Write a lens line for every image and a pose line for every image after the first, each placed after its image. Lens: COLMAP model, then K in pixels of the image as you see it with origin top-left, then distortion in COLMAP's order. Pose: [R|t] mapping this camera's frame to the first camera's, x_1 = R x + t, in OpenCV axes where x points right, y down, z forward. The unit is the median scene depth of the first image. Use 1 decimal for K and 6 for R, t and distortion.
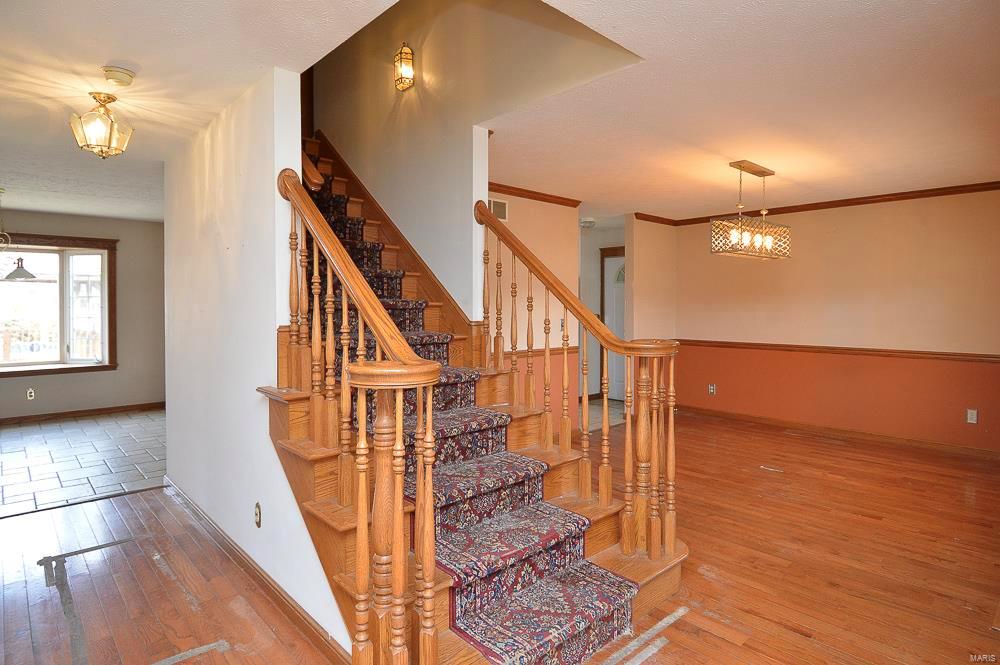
lens RADIAL K [[547.7, 0, 501.7], [0, 547.7, 311.7], [0, 0, 1]] dist [-0.001450, -0.034905]
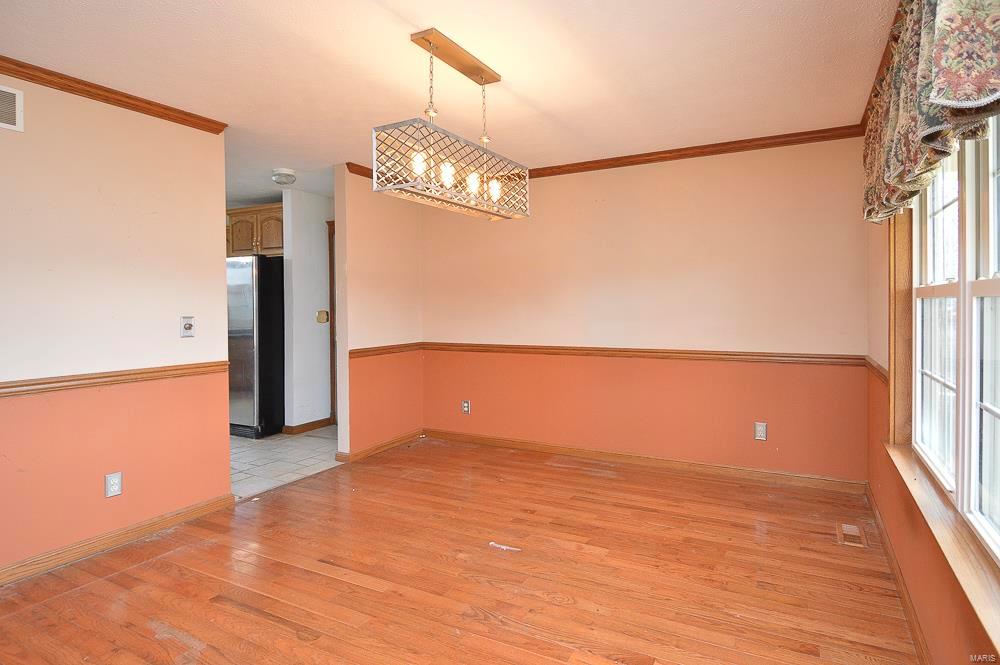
lens RADIAL K [[547.7, 0, 501.7], [0, 547.7, 311.7], [0, 0, 1]] dist [-0.001450, -0.034905]
pose [[0.950550, -0.011690, 0.310353, 0.260031], [0.011394, 0.999931, 0.002766, 0.010288], [-0.310364, 0.000907, 0.950617, 0.344331]]
